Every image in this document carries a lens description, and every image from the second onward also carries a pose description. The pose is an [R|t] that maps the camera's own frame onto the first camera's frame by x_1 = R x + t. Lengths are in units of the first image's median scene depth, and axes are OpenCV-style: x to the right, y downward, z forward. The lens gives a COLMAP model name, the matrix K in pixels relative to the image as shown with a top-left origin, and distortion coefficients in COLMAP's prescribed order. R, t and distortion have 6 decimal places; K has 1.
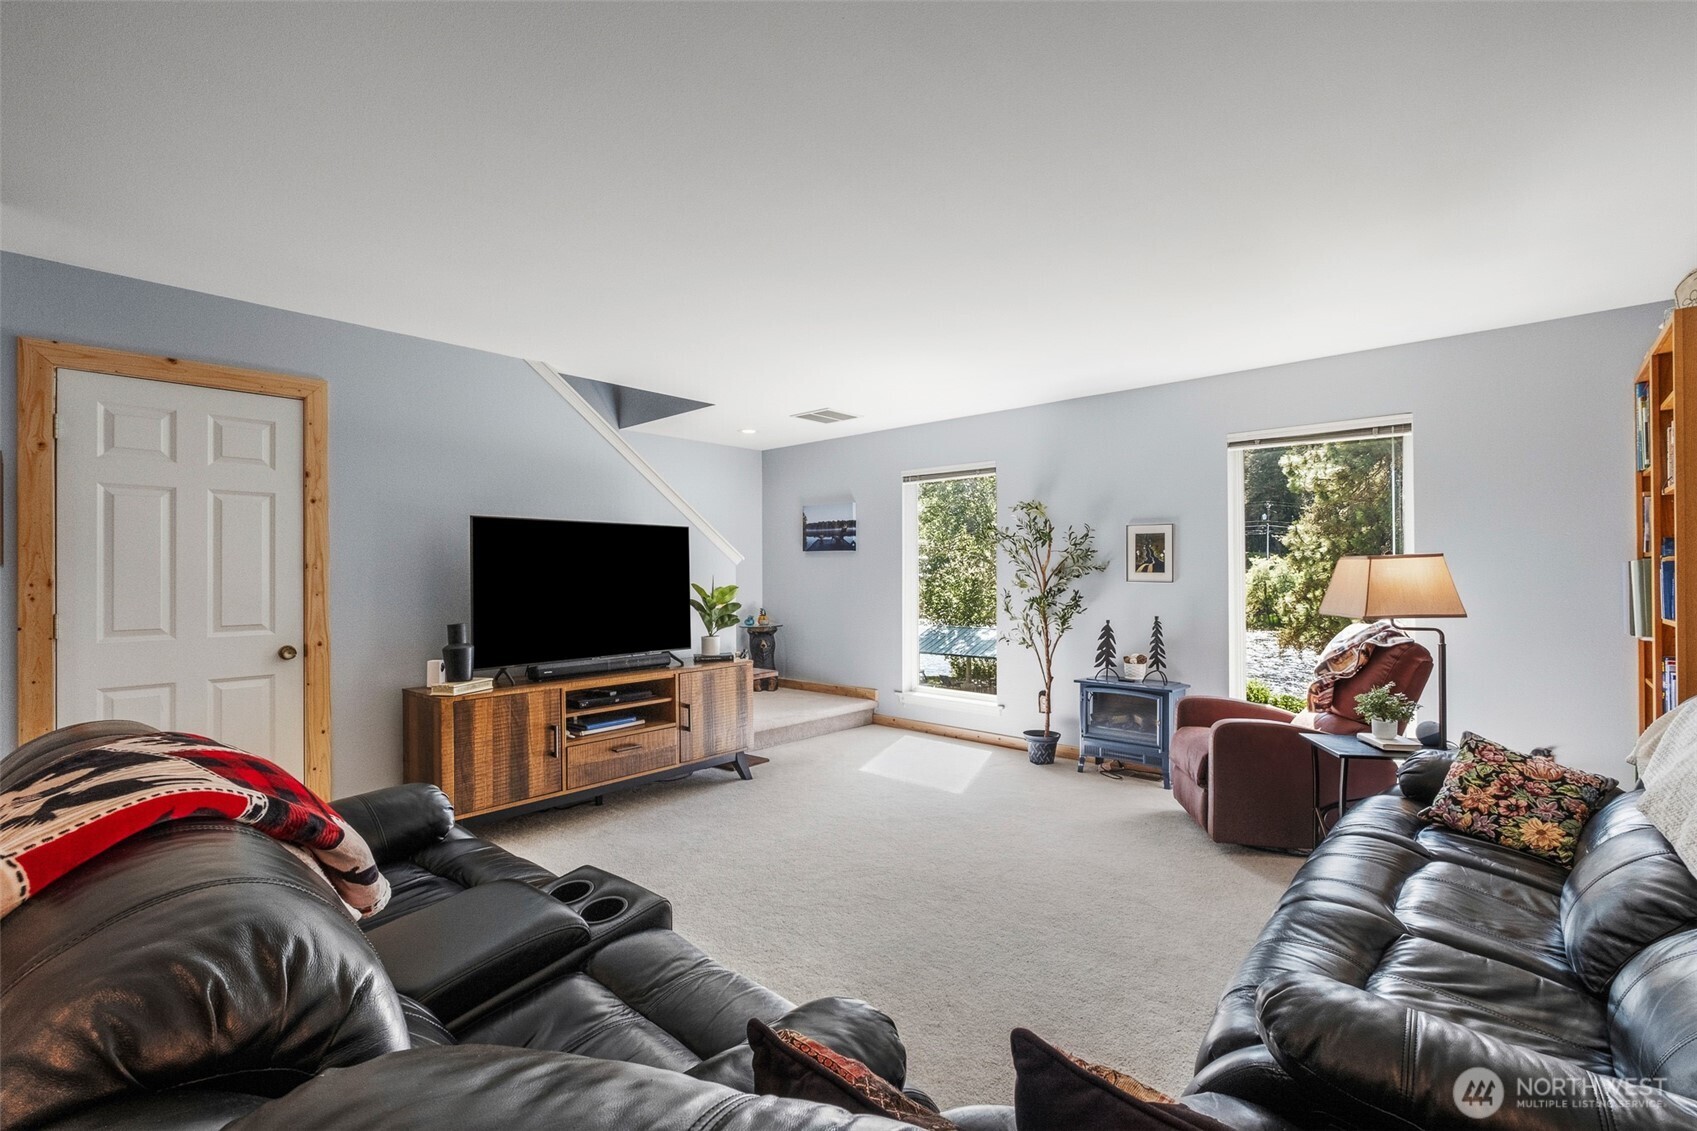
lens RADIAL K [[740.1, 0, 844.3], [0, 740.1, 564.5], [0, 0, 1]] dist [-0.005515, 0.000517]
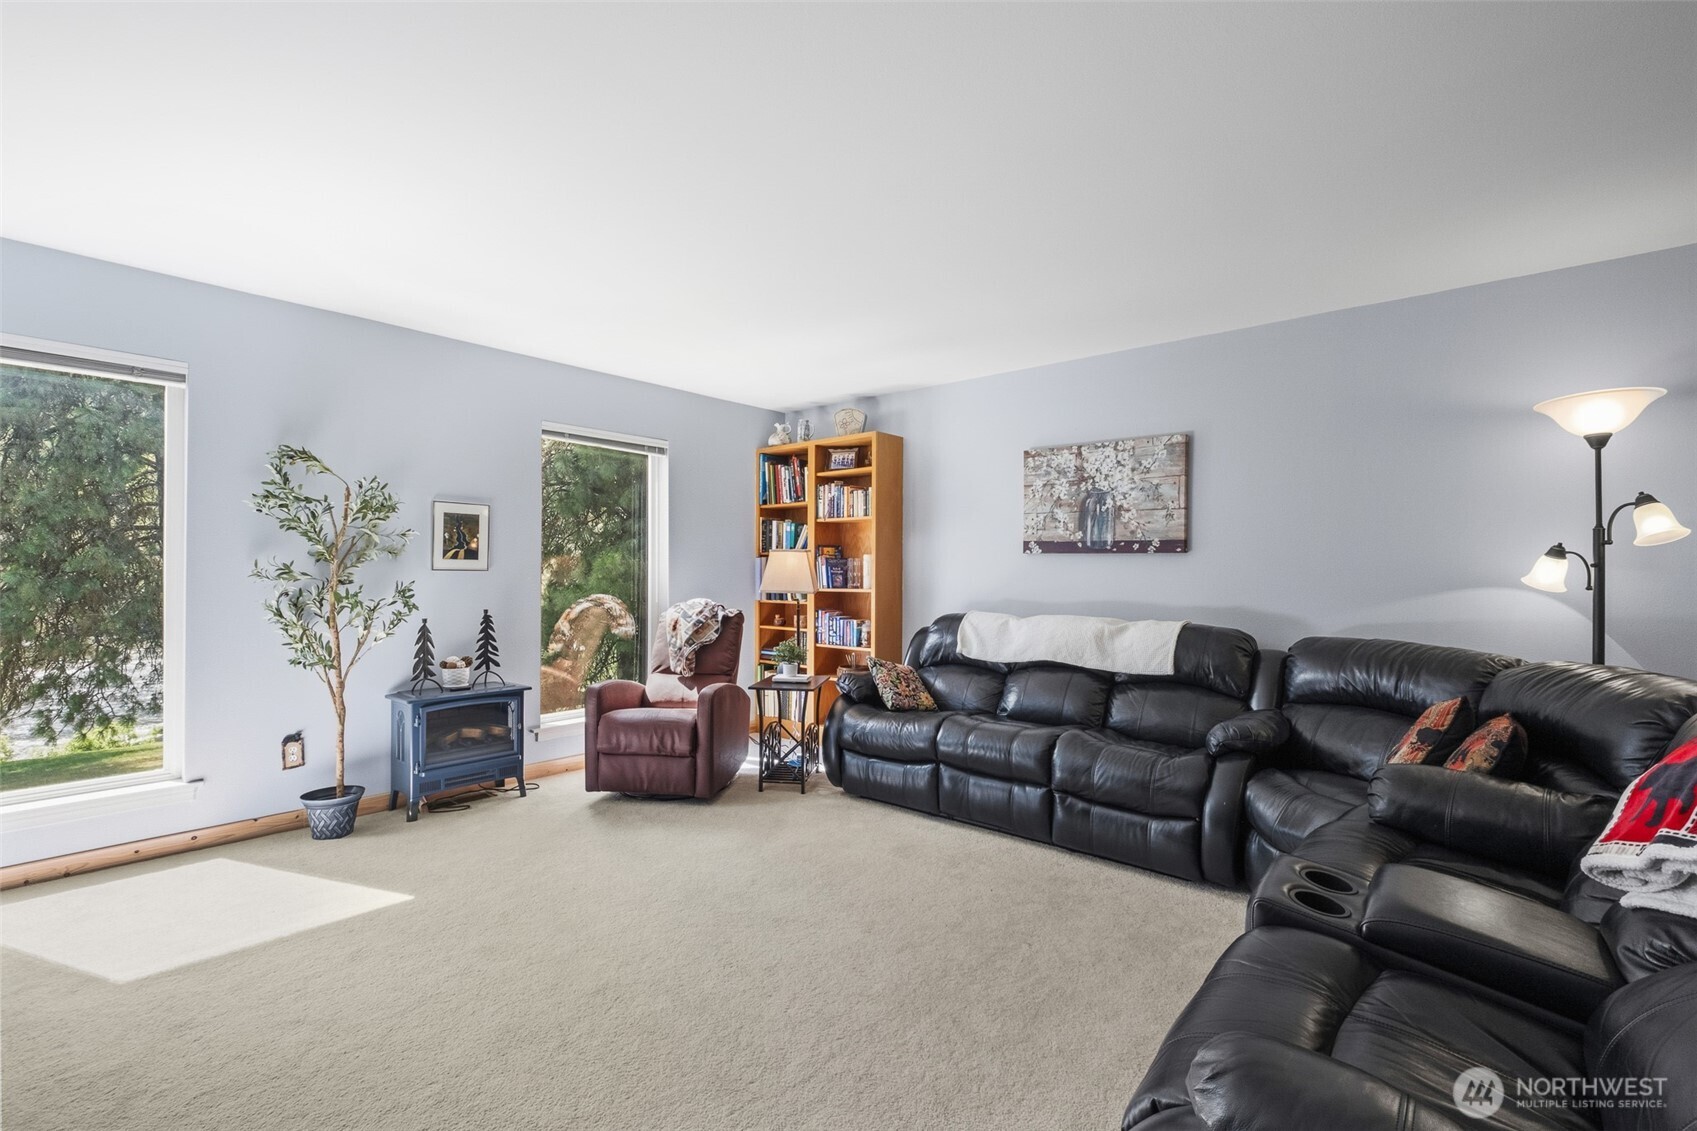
lens RADIAL K [[740.1, 0, 844.3], [0, 740.1, 564.5], [0, 0, 1]] dist [-0.005515, 0.000517]
pose [[-0.016837, 0.009190, 0.999816, -0.441812], [-0.014048, 0.999857, -0.009427, 0.018269], [-0.999760, -0.014204, -0.016705, 0.565517]]
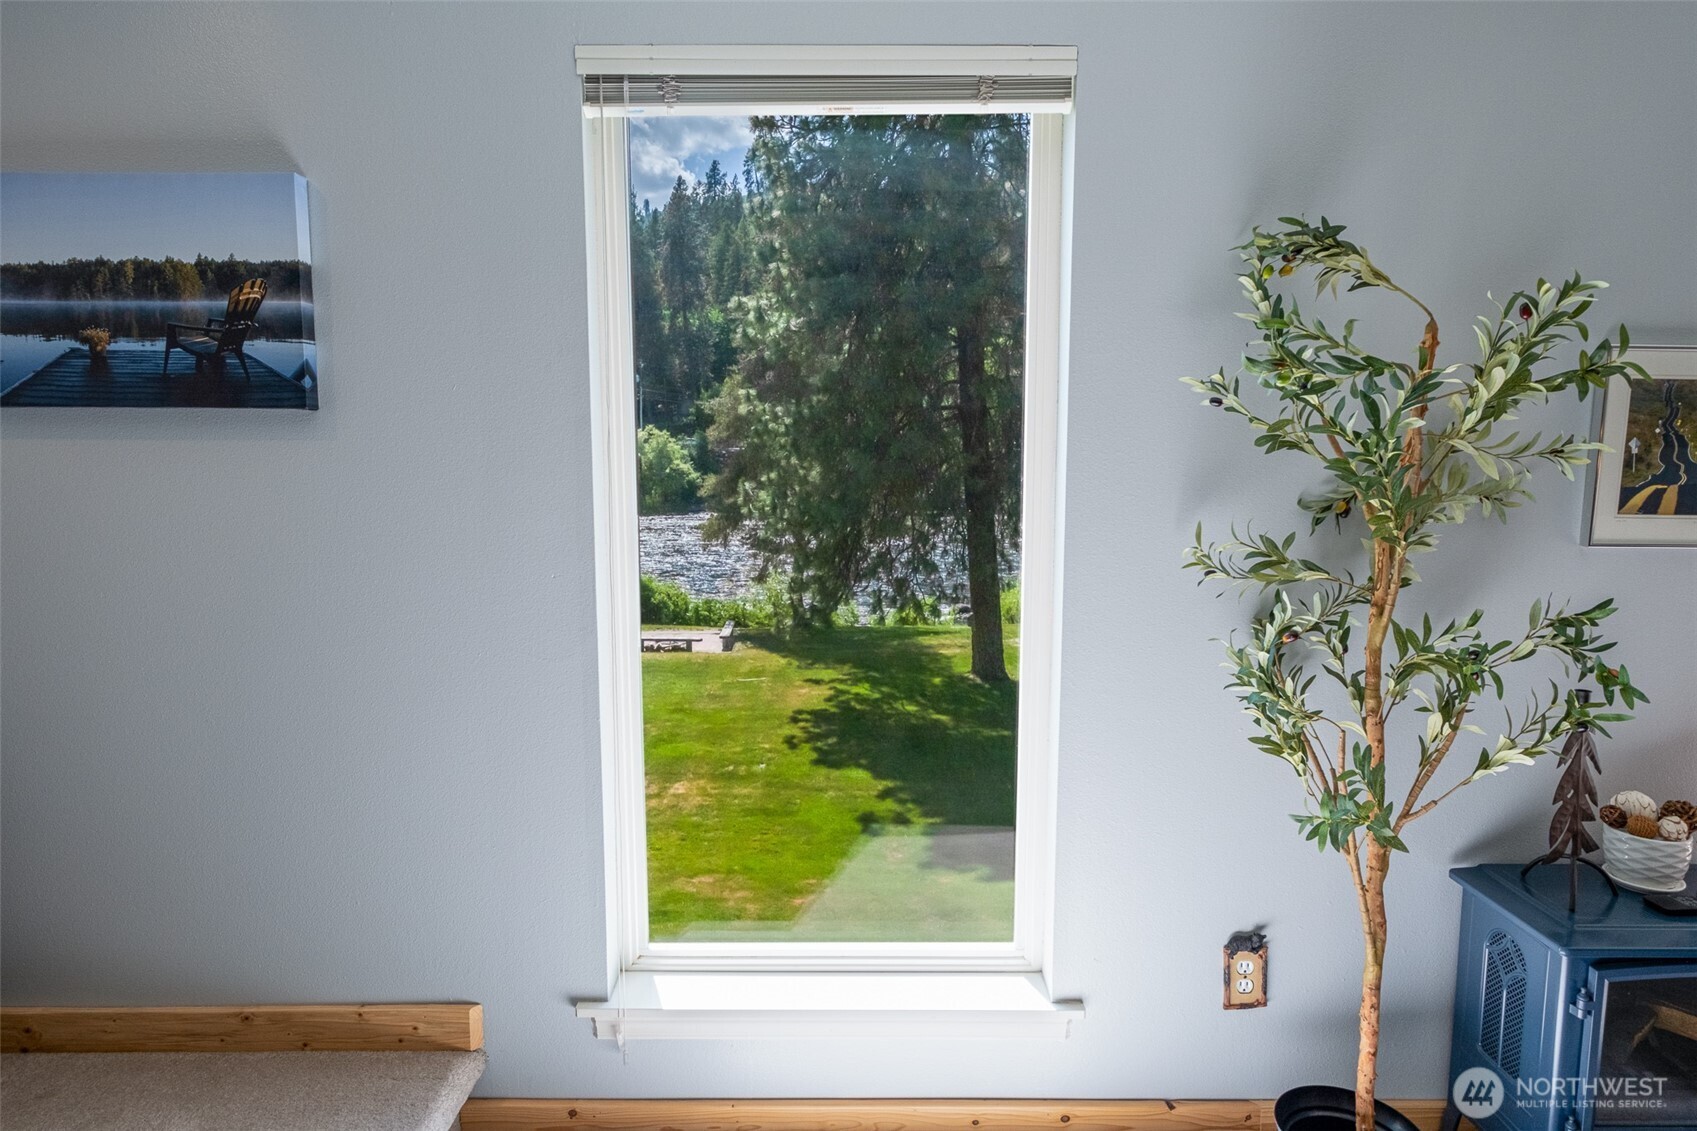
lens RADIAL K [[981.9, 0, 857.9], [0, 981.9, 560.7], [0, 0, 1]] dist [-0.006451, -0.000843]
pose [[0.738579, -0.077340, 0.669716, -0.084659], [-0.008790, 0.992209, 0.124276, -0.016306], [-0.674109, -0.097674, 0.732145, 0.920260]]
